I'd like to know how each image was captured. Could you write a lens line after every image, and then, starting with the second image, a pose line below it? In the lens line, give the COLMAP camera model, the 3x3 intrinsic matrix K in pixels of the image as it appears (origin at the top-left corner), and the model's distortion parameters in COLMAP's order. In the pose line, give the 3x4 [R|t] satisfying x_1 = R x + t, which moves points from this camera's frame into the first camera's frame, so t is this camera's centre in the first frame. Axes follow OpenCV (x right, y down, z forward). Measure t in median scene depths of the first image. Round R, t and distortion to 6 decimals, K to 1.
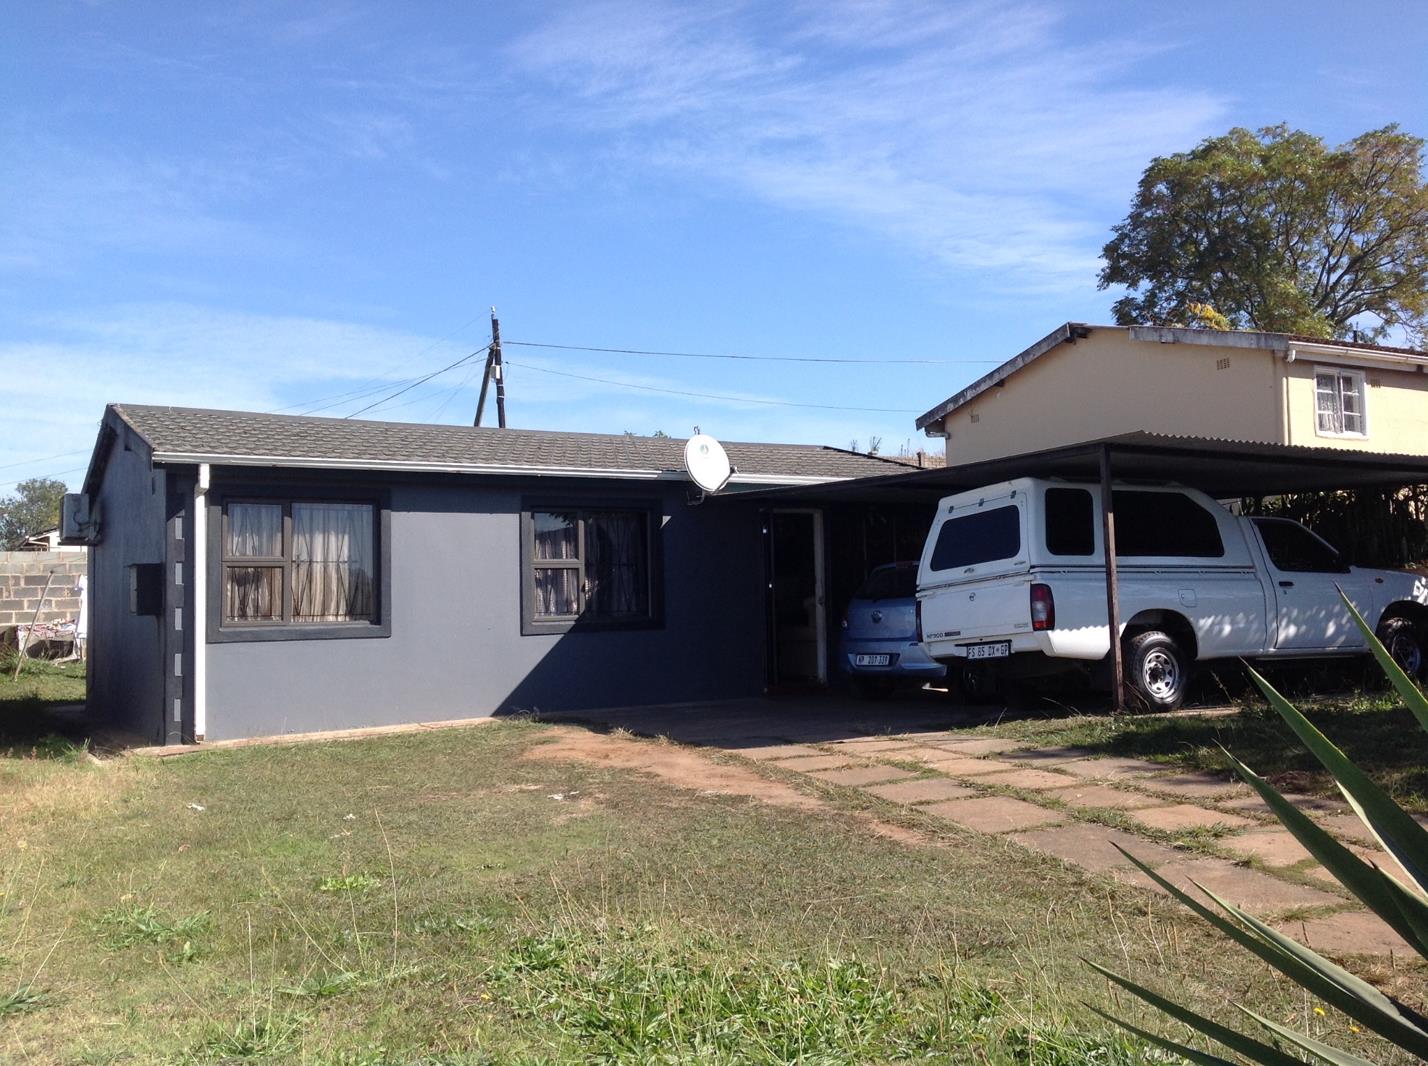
lens RADIAL K [[1402.5, 0, 714.0], [0, 1402.5, 533.0], [0, 0, 1]] dist [0.229741, -0.590576]
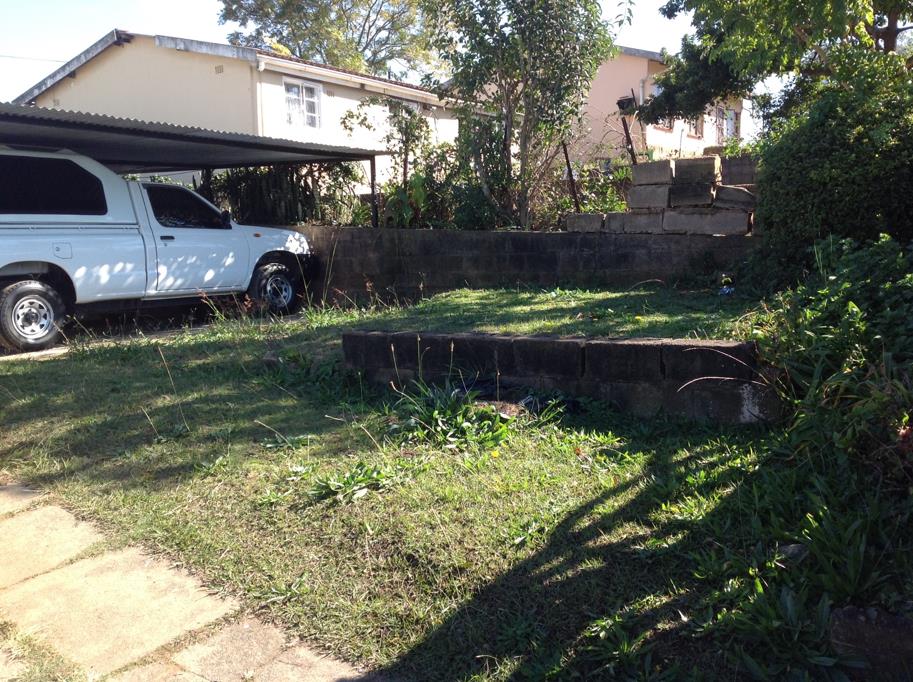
lens RADIAL K [[896.7, 0, 456.5], [0, 896.7, 341.0], [0, 0, 1]] dist [0.229741, -0.590576]
pose [[0.890602, -0.053444, 0.451632, 0.213838], [-0.017884, 0.988187, 0.152204, -0.001004], [-0.454432, -0.143630, 0.879126, 0.146627]]
